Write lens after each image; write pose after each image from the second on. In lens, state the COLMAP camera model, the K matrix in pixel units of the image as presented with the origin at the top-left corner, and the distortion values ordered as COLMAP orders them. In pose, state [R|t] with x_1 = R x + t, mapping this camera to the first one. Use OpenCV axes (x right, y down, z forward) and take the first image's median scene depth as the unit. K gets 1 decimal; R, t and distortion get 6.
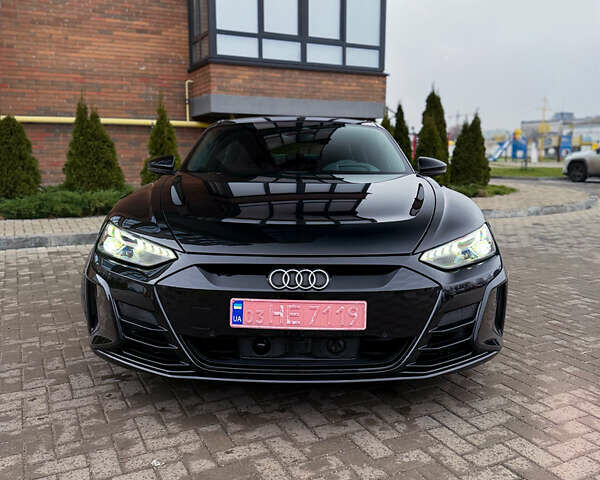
lens RADIAL K [[560.8, 0, 300.0], [0, 560.8, 240.0], [0, 0, 1]] dist [0.126549, -0.221109]
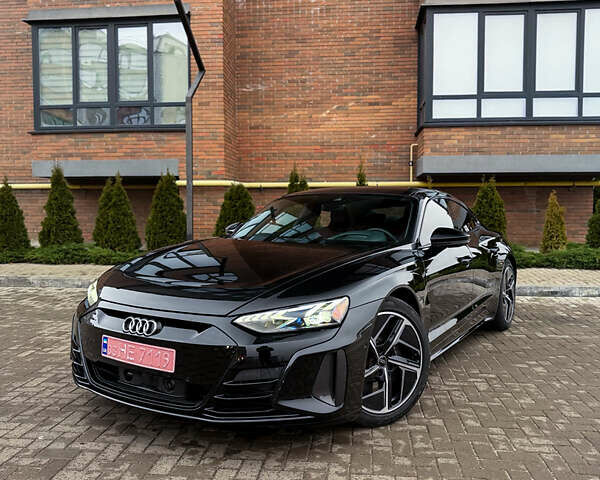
lens RADIAL K [[570.9, 0, 300.0], [0, 570.9, 240.0], [0, 0, 1]] dist [0.050411, -0.141224]
pose [[0.841865, 0.031482, -0.538770, 0.222716], [-0.080500, 0.994454, -0.067677, -0.015184], [0.533651, 0.100346, 0.839730, 0.011040]]
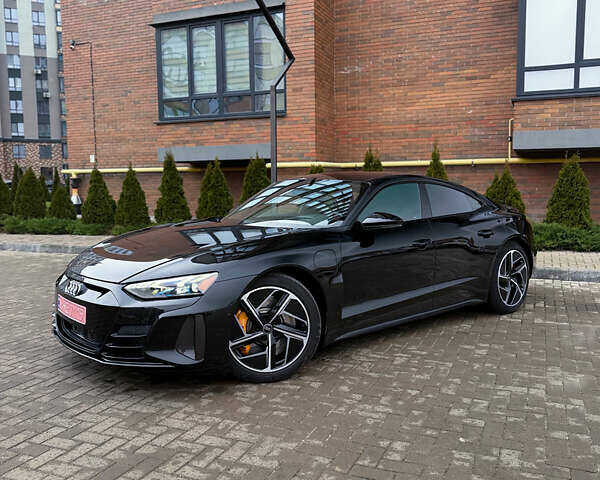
lens RADIAL K [[570.9, 0, 300.0], [0, 570.9, 240.0], [0, 0, 1]] dist [0.050411, -0.141224]
pose [[0.641151, 0.070623, -0.764158, 0.384302], [-0.104685, 0.994497, 0.004077, -0.034126], [0.760241, 0.077382, 0.645016, 0.082075]]
